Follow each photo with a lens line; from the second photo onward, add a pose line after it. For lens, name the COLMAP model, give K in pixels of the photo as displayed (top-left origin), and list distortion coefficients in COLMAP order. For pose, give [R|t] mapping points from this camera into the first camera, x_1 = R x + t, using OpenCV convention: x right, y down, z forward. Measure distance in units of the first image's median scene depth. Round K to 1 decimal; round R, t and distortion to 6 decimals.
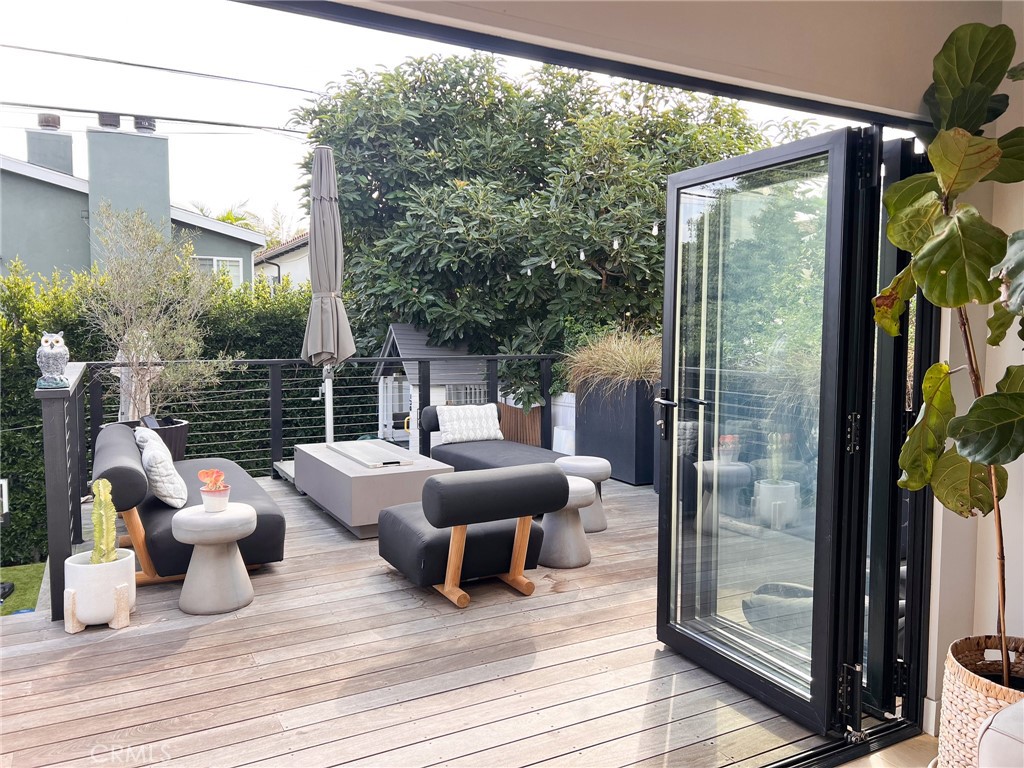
lens RADIAL K [[773.4, 0, 514.7], [0, 773.4, 381.0], [0, 0, 1]] dist [0.061386, -0.059907]
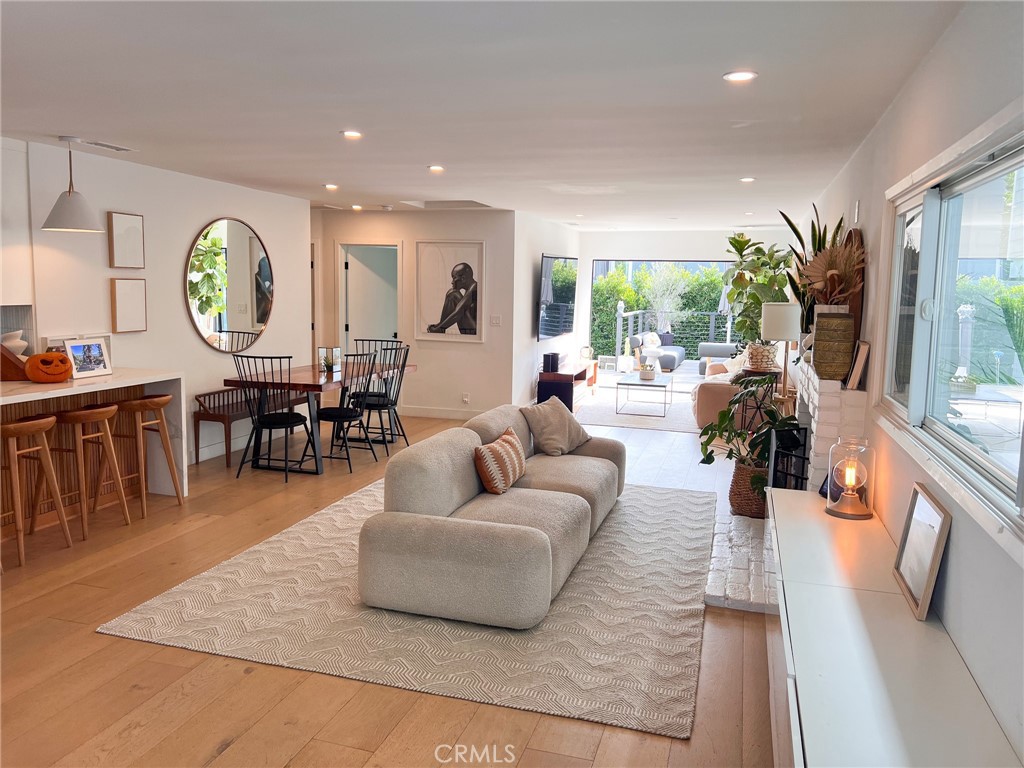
lens RADIAL K [[773.4, 0, 515.5], [0, 773.4, 385.9], [0, 0, 1]] dist [0.061386, -0.059907]
pose [[0.714621, 0.105197, -0.691557, 1.067266], [-0.067956, 0.994392, 0.081040, 0.049959], [0.696203, -0.010918, 0.717762, -1.316385]]
